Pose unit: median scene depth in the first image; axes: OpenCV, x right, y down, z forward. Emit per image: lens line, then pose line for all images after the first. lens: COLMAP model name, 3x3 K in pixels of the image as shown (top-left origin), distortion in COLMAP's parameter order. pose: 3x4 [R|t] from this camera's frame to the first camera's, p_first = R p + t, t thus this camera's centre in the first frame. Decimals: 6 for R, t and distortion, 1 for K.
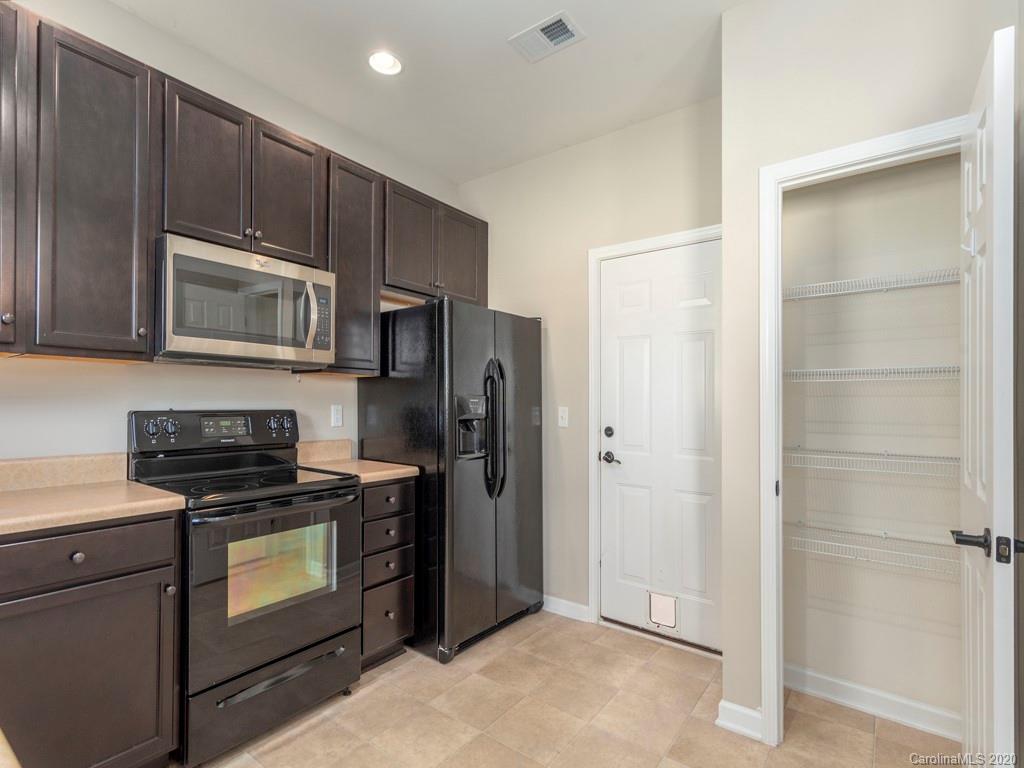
lens RADIAL K [[504.2, 0, 512.0], [0, 504.2, 384.0], [0, 0, 1]] dist [0.001763, 0.000472]
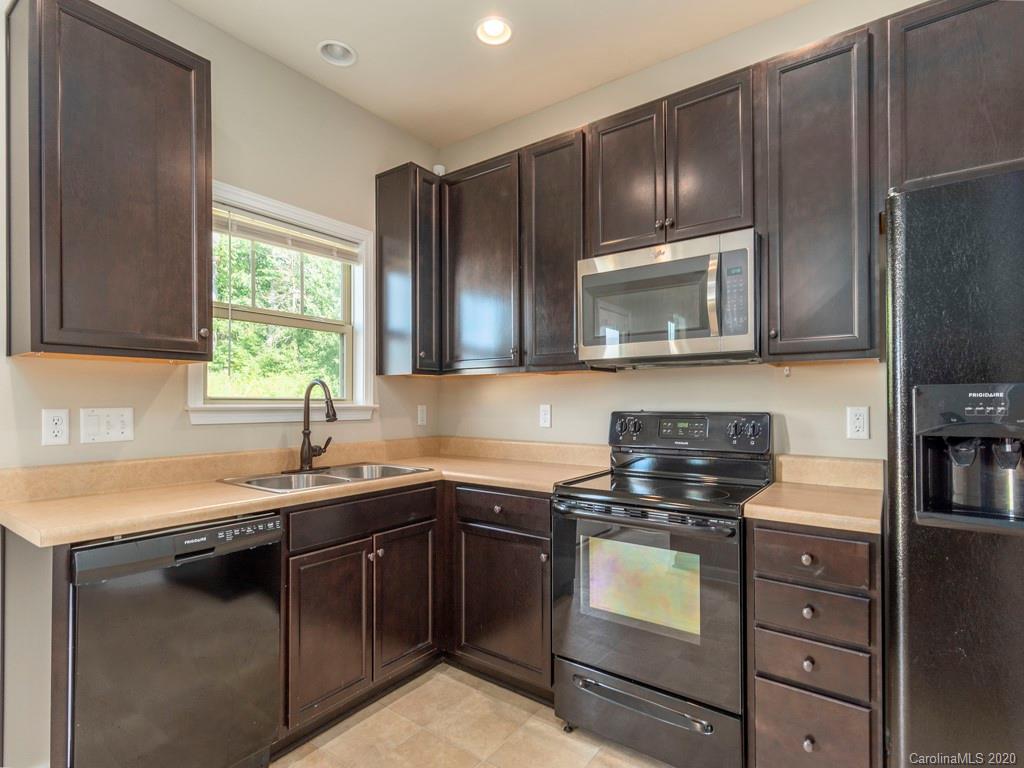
lens RADIAL K [[515.4, 0, 510.4], [0, 515.4, 394.0], [0, 0, 1]] dist [-0.000663, -0.000047]
pose [[0.007082, -0.025418, -0.999652, 0.444735], [0.036305, 0.999024, -0.025145, 0.033279], [0.999316, -0.036114, 0.007998, 0.713011]]
